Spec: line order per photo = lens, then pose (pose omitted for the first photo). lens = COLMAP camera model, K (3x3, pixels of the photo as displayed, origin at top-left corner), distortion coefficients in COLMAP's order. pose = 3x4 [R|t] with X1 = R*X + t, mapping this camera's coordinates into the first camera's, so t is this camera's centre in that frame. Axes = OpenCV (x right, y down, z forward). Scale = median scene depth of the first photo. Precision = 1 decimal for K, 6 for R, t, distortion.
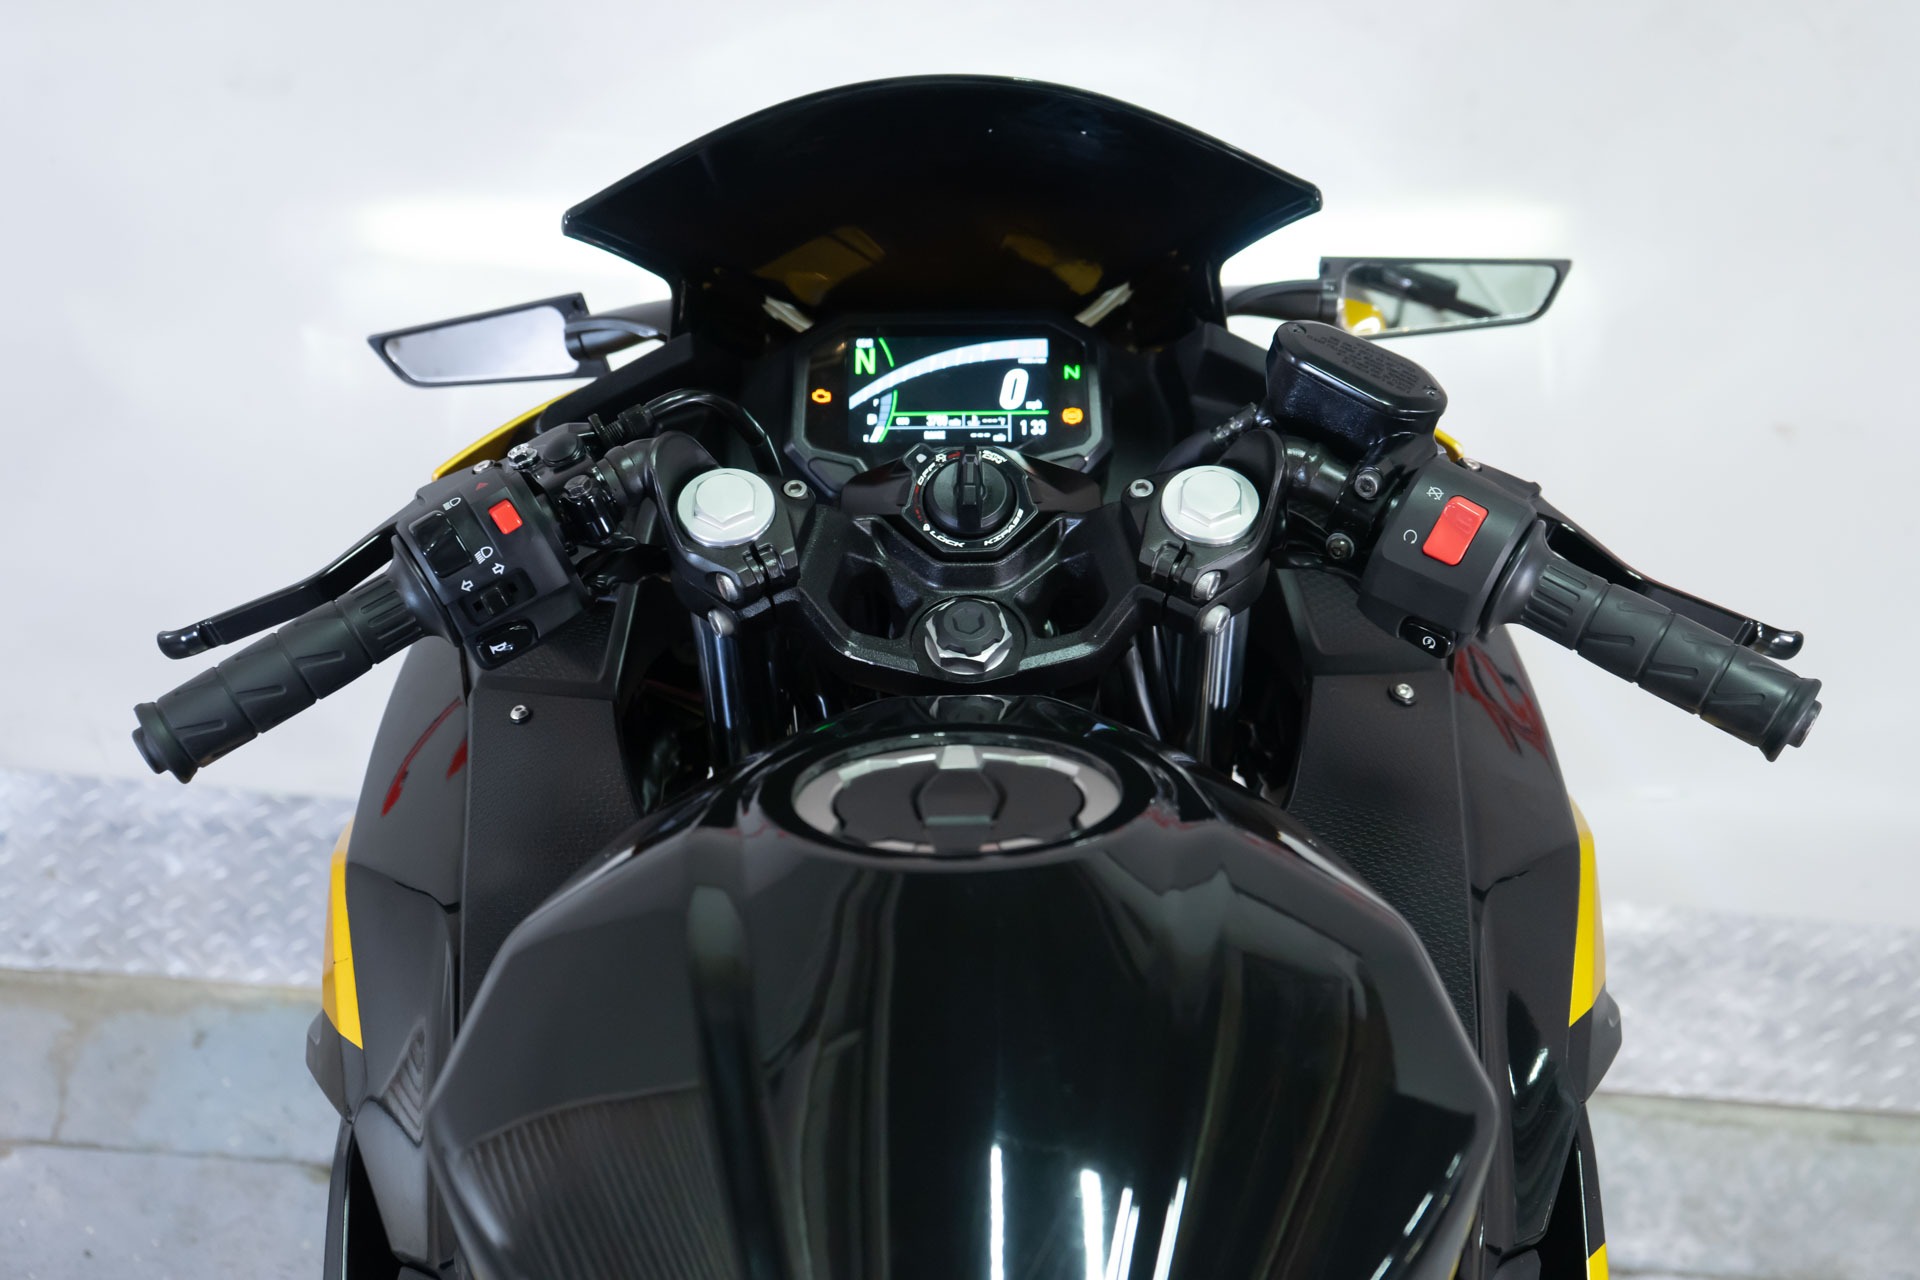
lens RADIAL K [[2567.3, 0, 962.2], [0, 2567.3, 642.5], [0, 0, 1]] dist [-0.028789, 0.000000]
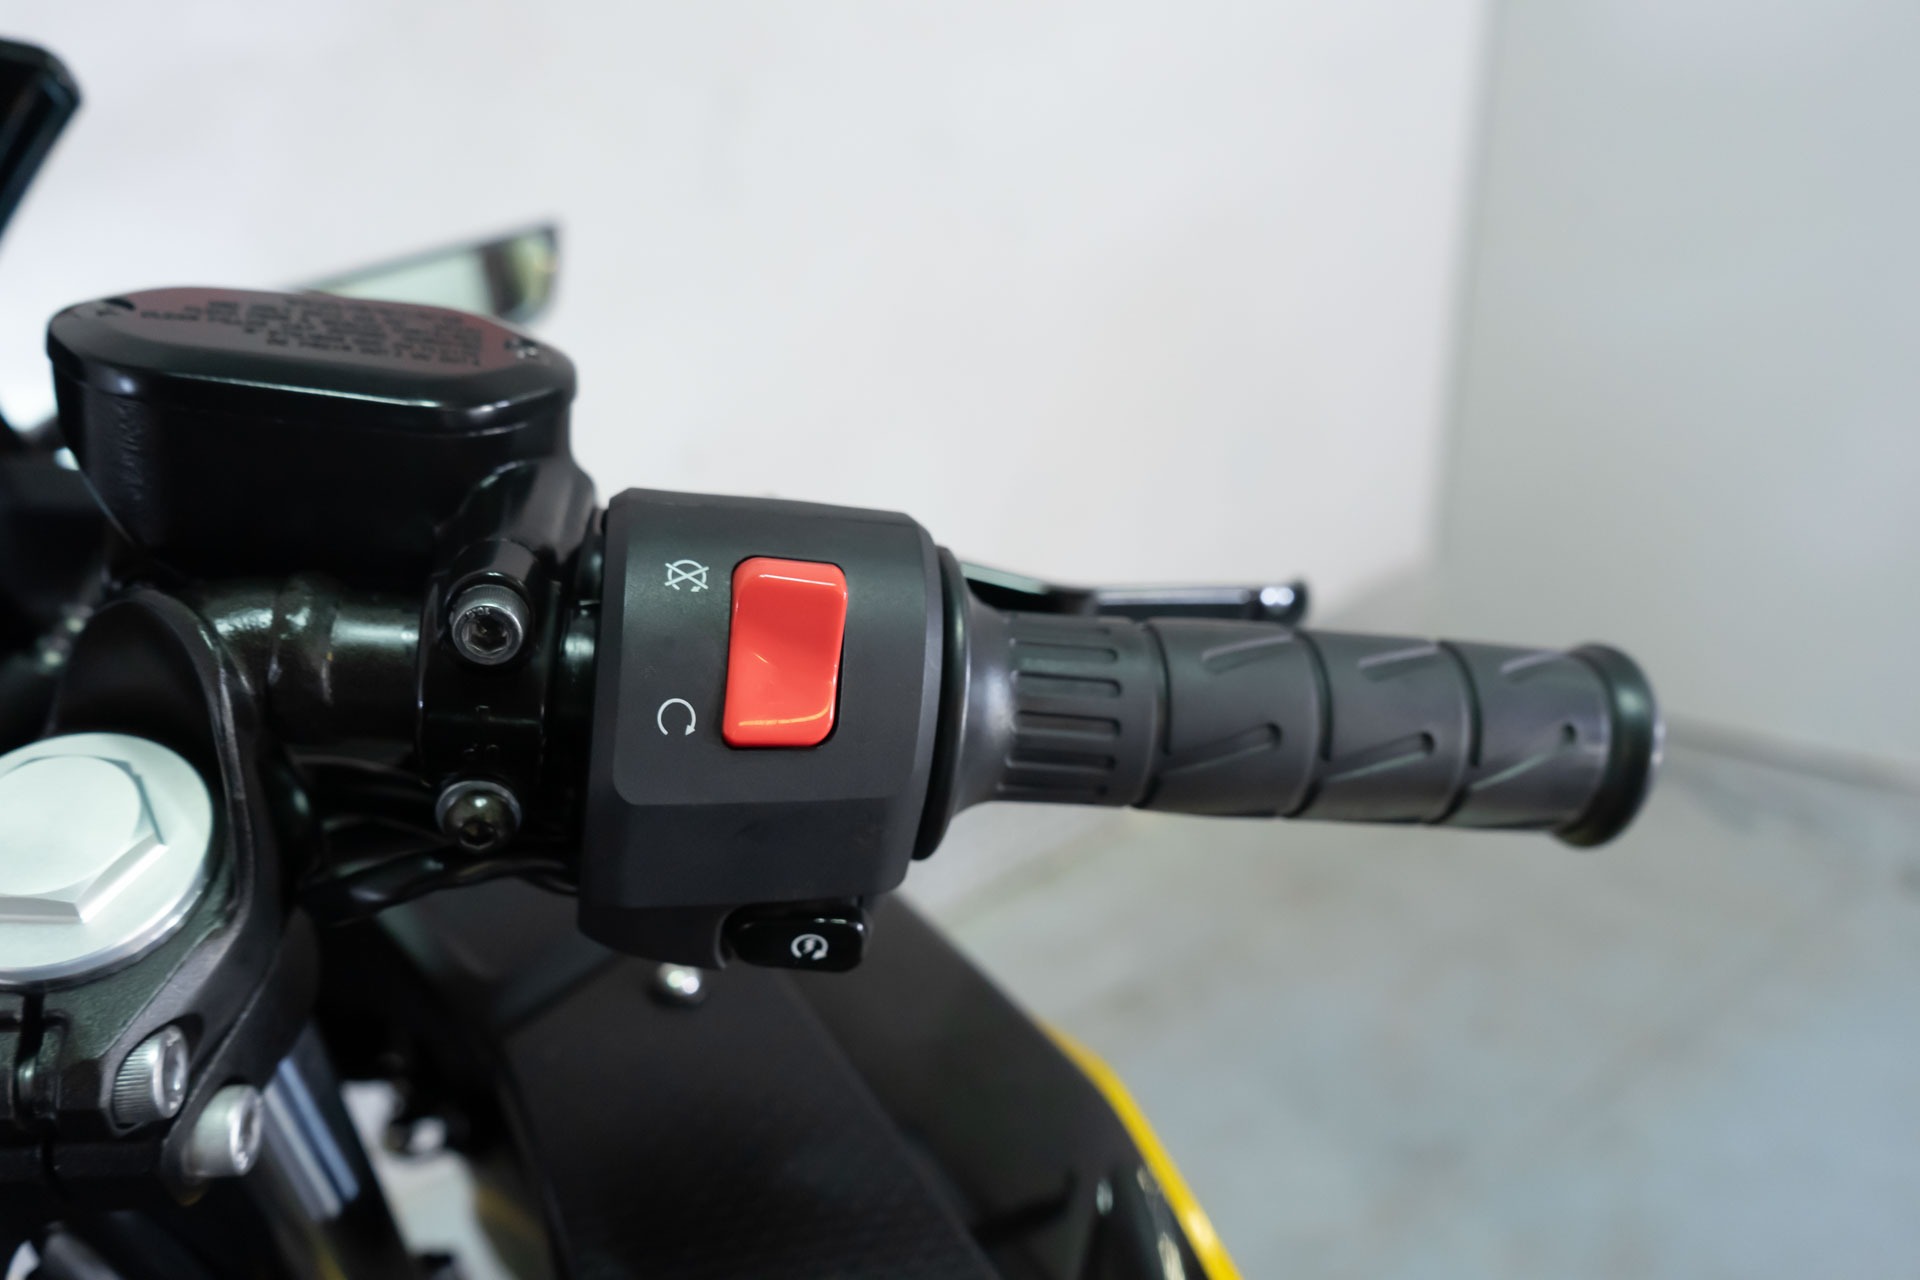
lens RADIAL K [[1535.6, 0, 959.7], [0, 1535.6, 649.8], [0, 0, 1]] dist [-0.005466, 0.002166]
pose [[0.790290, -0.382473, 0.478702, 0.110077], [0.388873, 0.916832, 0.090539, -0.053853], [-0.473518, 0.114602, 0.873296, 0.805283]]
